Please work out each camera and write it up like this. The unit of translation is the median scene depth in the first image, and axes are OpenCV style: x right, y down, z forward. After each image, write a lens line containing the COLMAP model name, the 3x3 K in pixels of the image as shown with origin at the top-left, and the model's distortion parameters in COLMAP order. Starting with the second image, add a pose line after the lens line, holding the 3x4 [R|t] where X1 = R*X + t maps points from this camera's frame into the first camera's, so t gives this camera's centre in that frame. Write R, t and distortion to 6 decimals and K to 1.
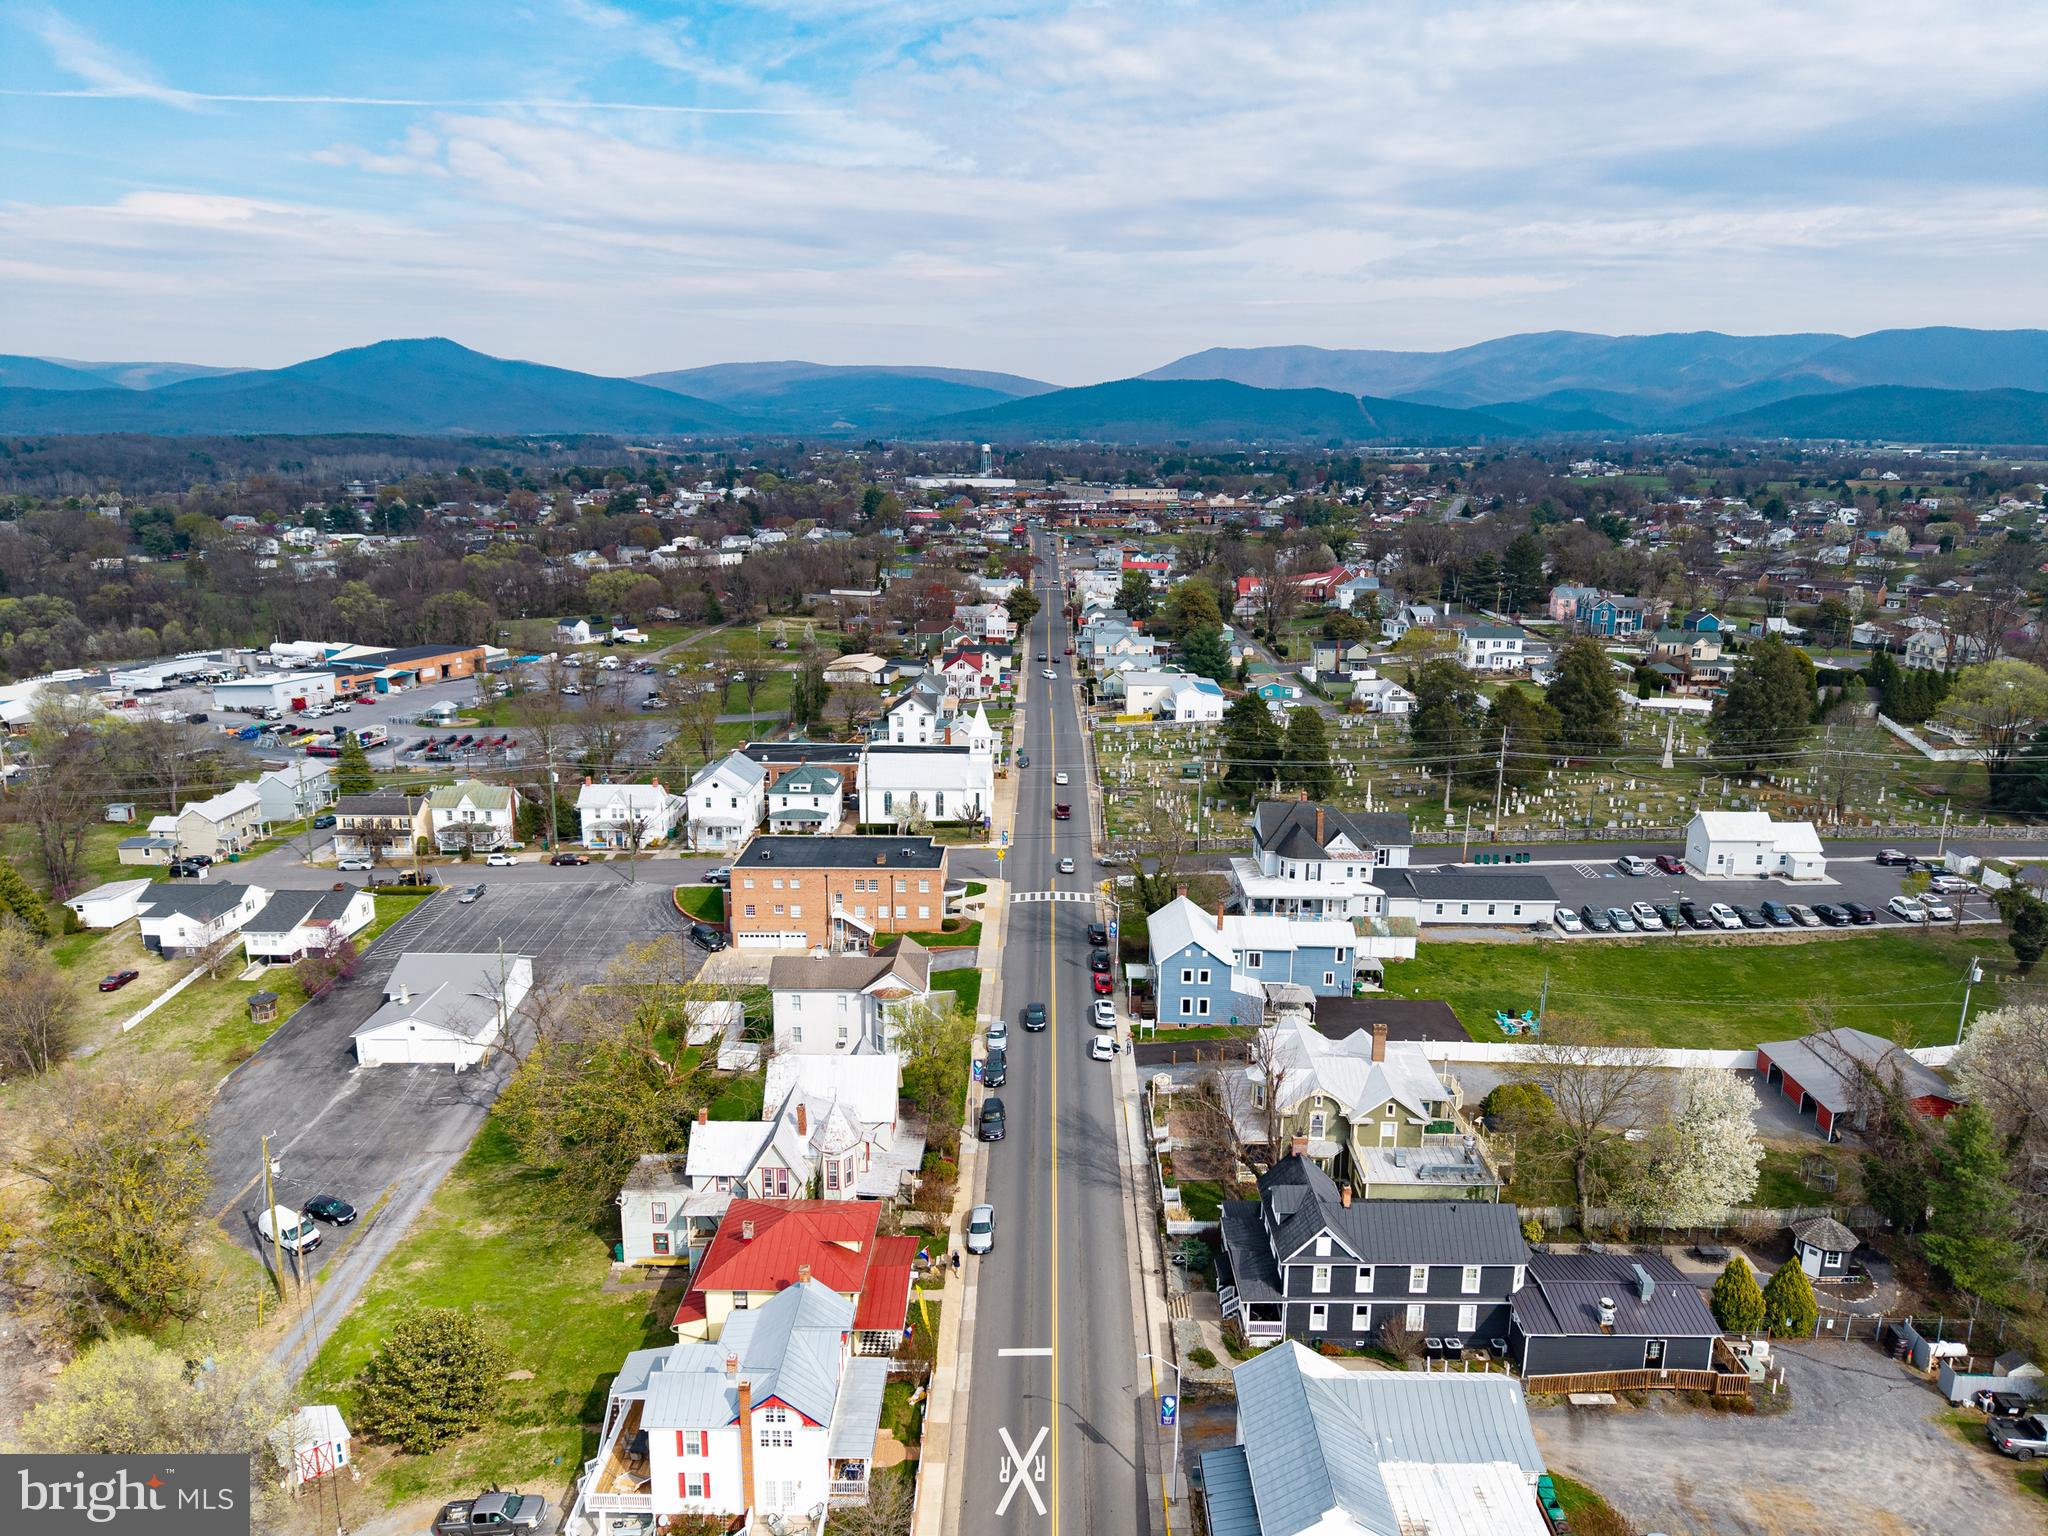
lens RADIAL K [[1380.1, 0, 1029.8], [0, 1380.1, 761.4], [0, 0, 1]] dist [0.015478, -0.010366]
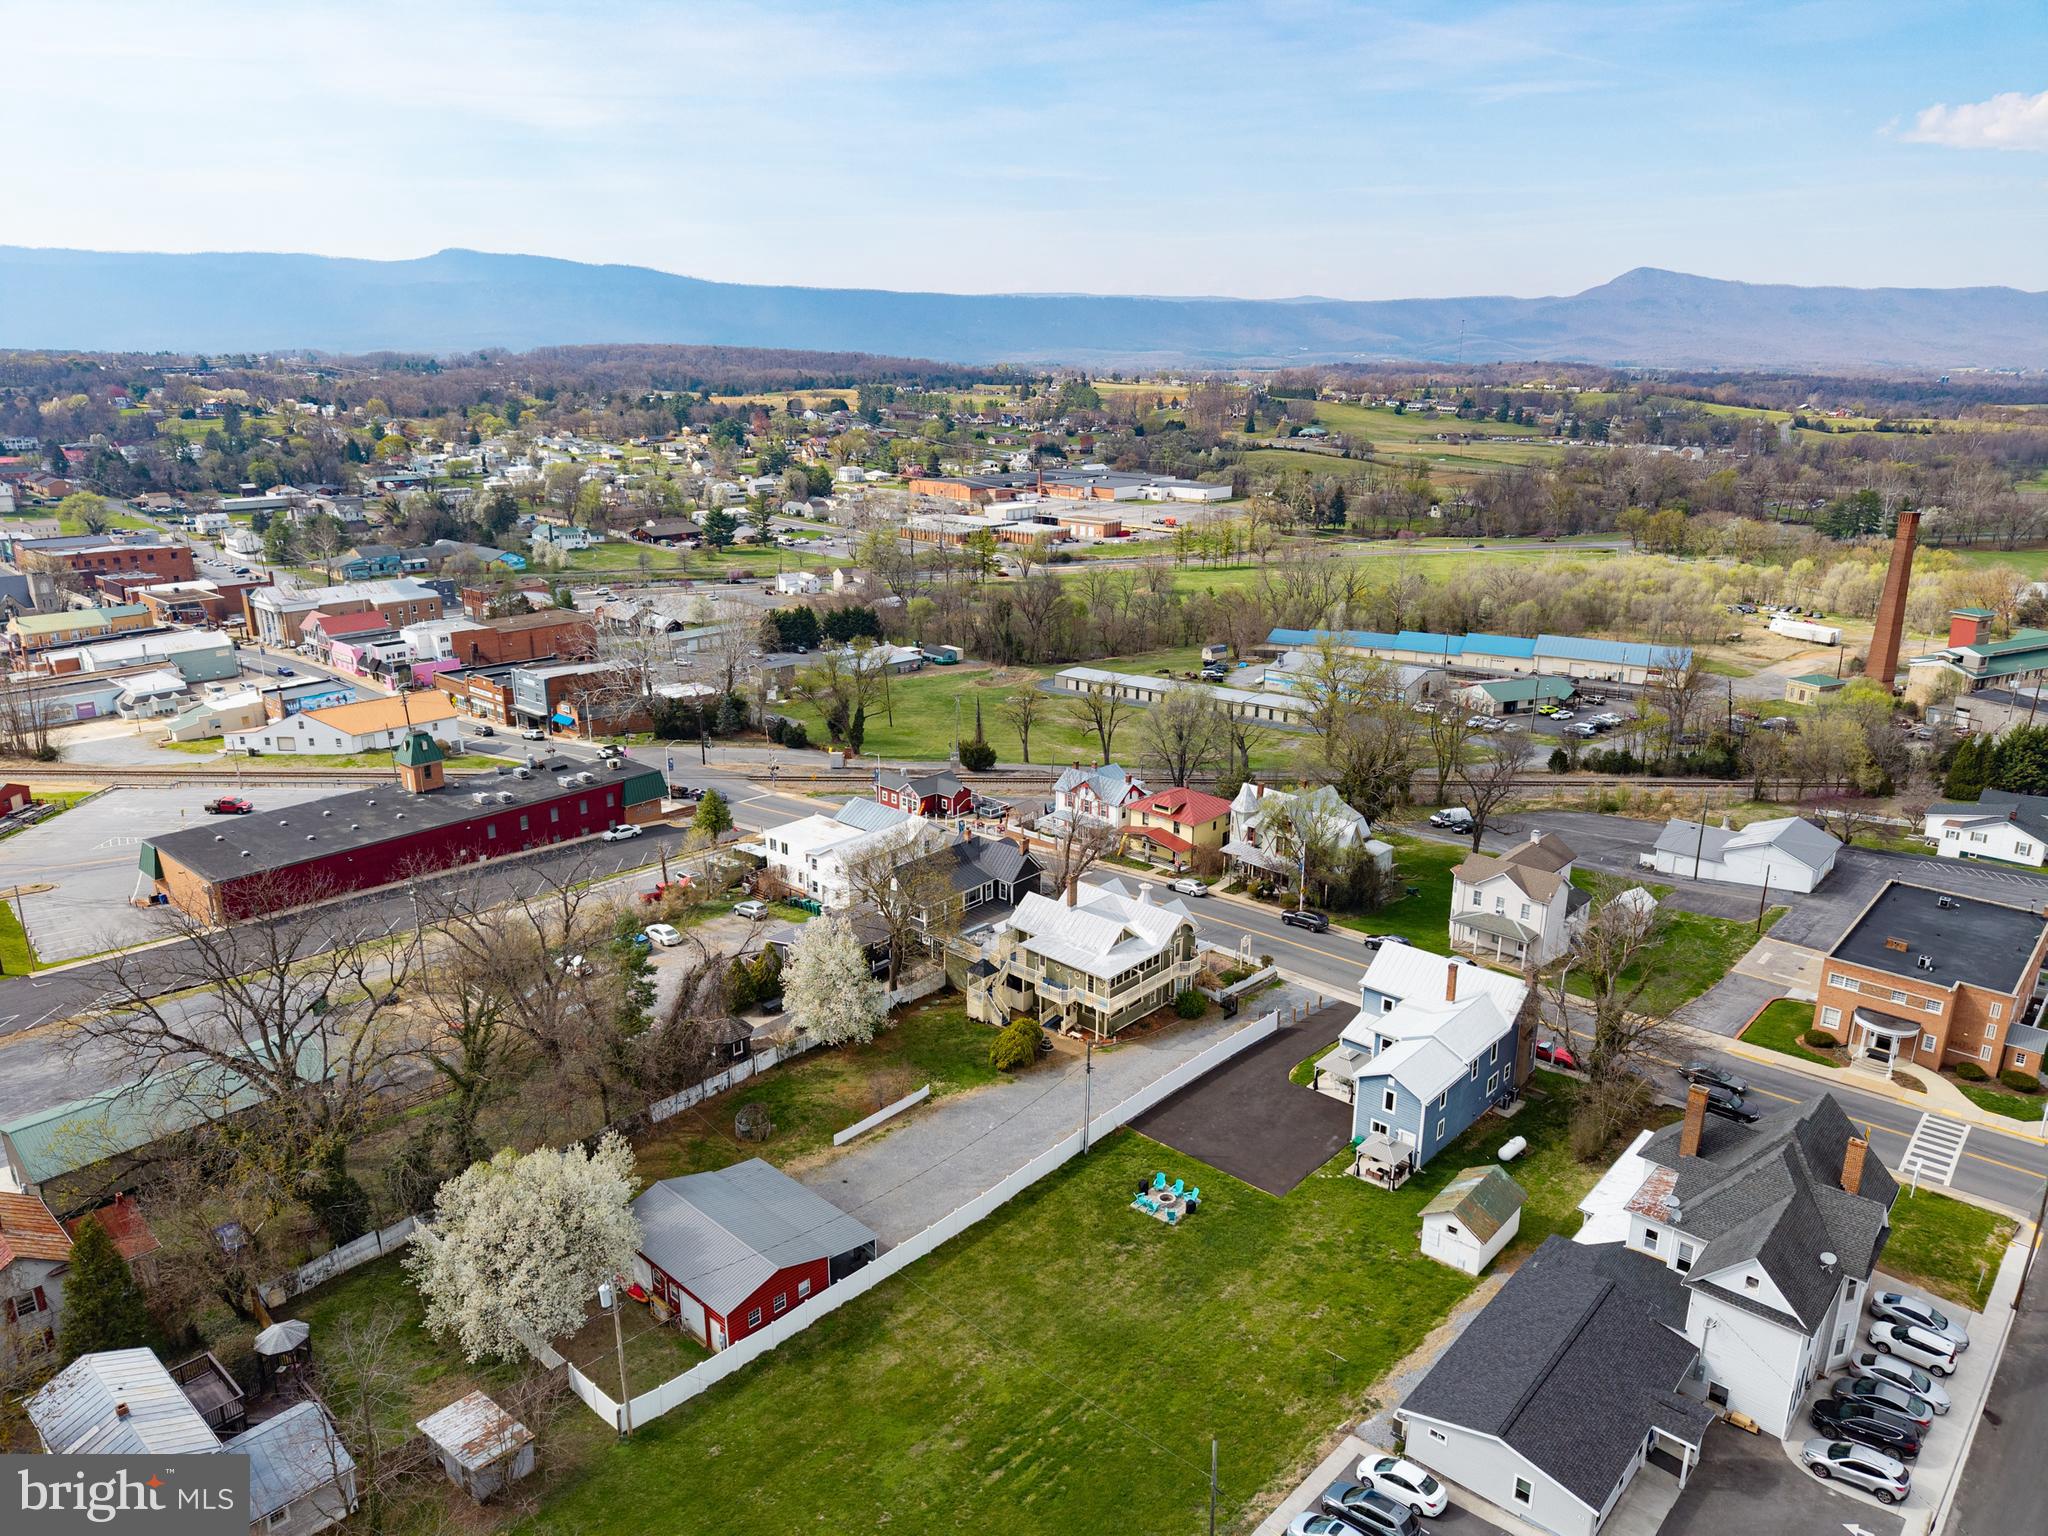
lens RADIAL K [[1363.8, 0, 1033.0], [0, 1363.8, 771.8], [0, 0, 1]] dist [0.033927, -0.036461]
pose [[-0.660303, 0.210042, -0.721029, 0.734593], [-0.181740, 0.886864, 0.424785, -0.247598], [0.728677, 0.411527, -0.547426, 1.066315]]
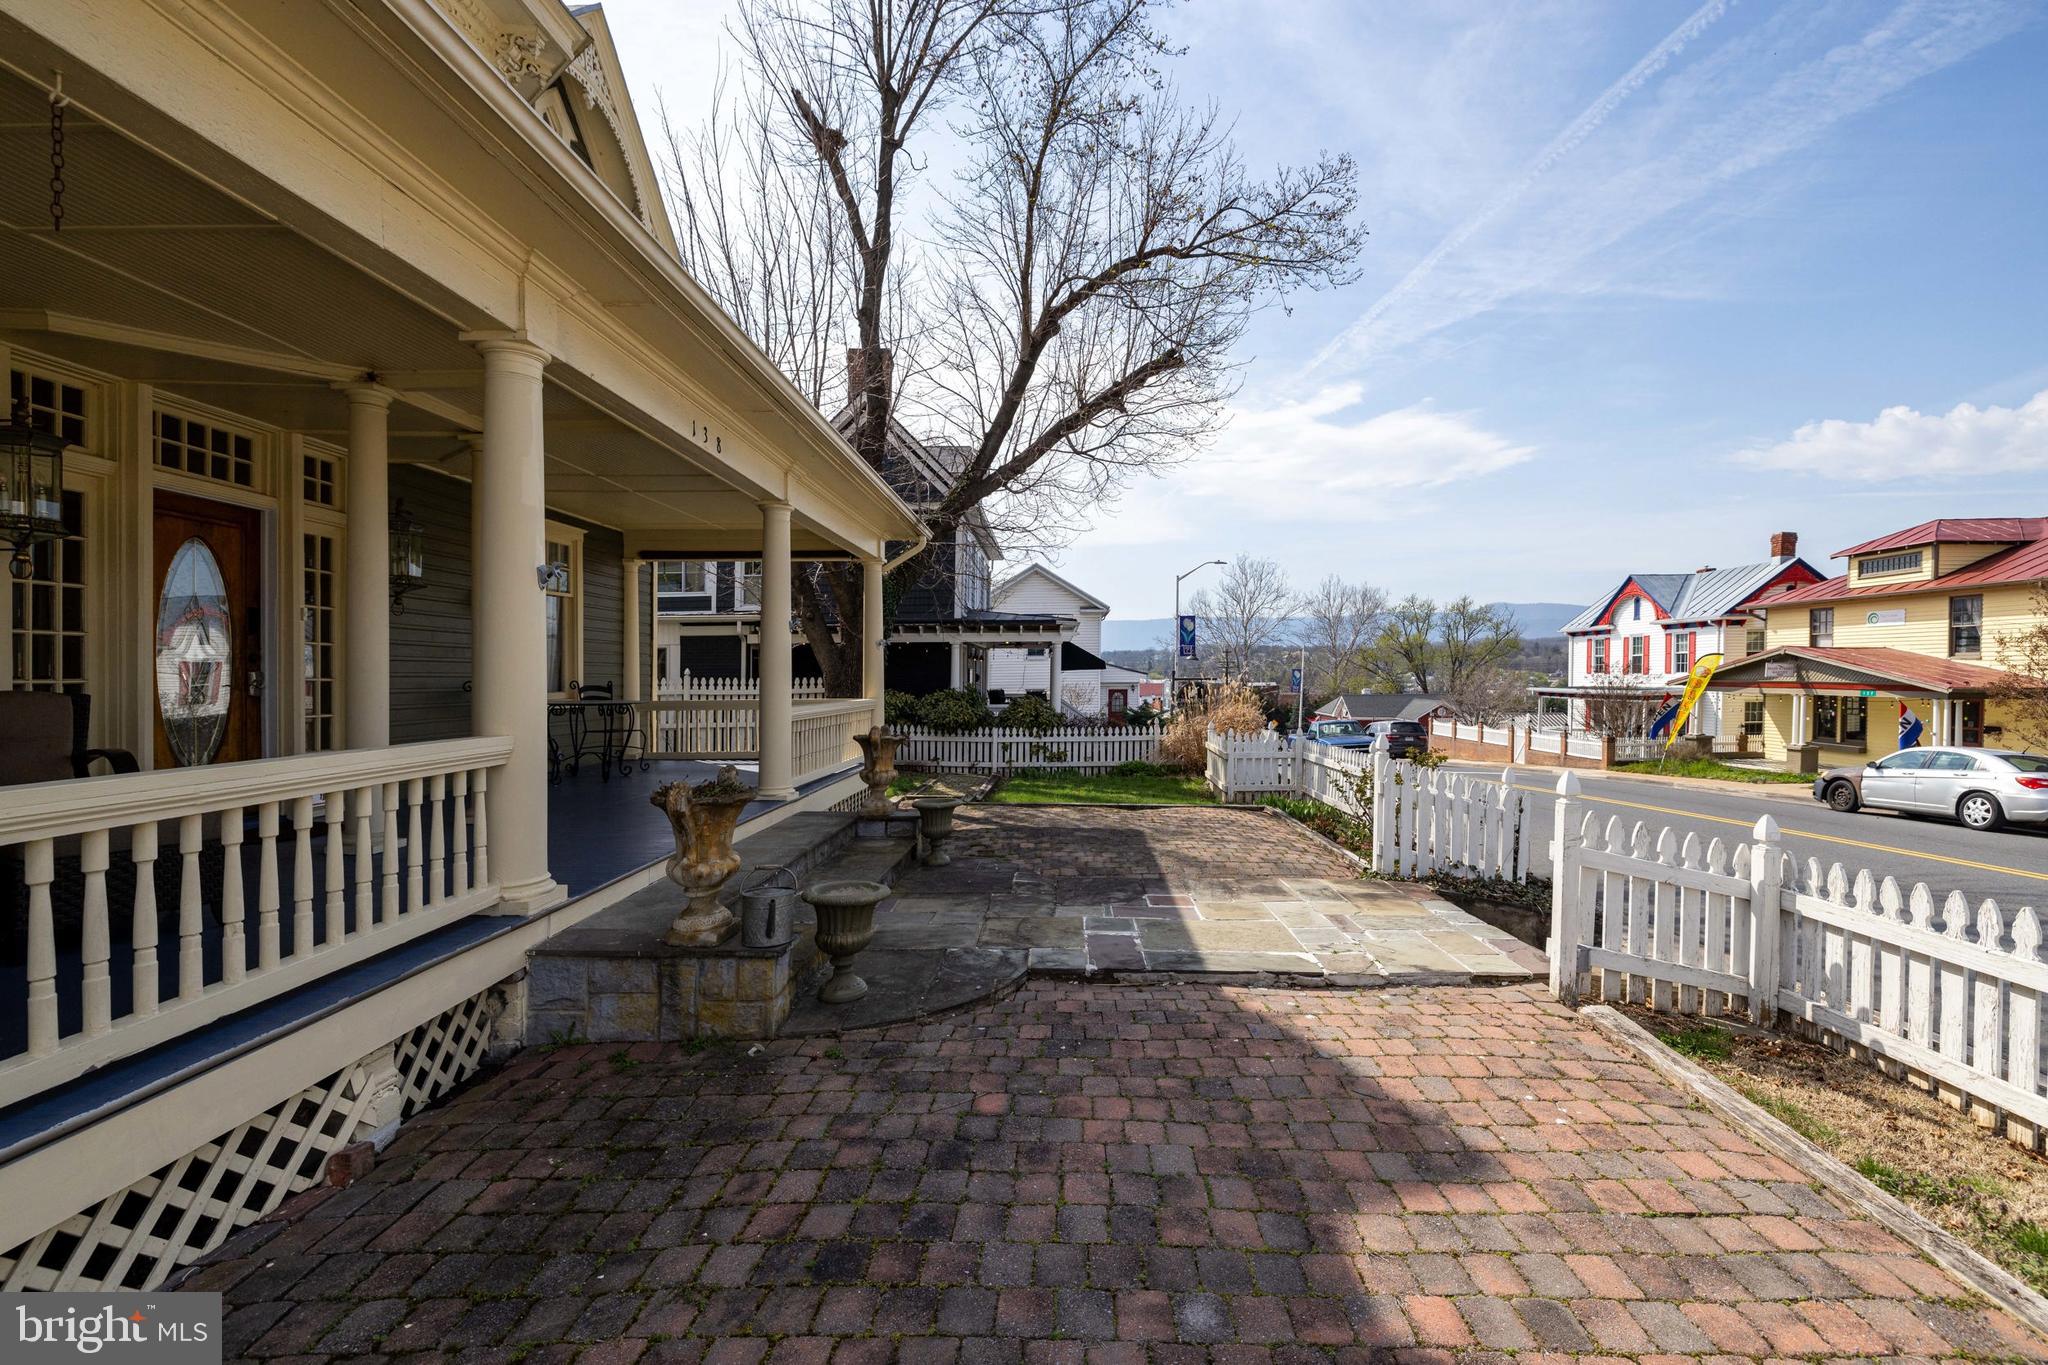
lens RADIAL K [[909.1, 0, 1050.1], [0, 909.1, 693.2], [0, 0, 1]] dist [-0.000284, 0.001616]
pose [[-0.999977, -0.001269, 0.006648, 0.083140], [0.000468, 0.966944, 0.254987, 0.178369], [-0.006752, 0.254984, -0.966922, 0.751447]]
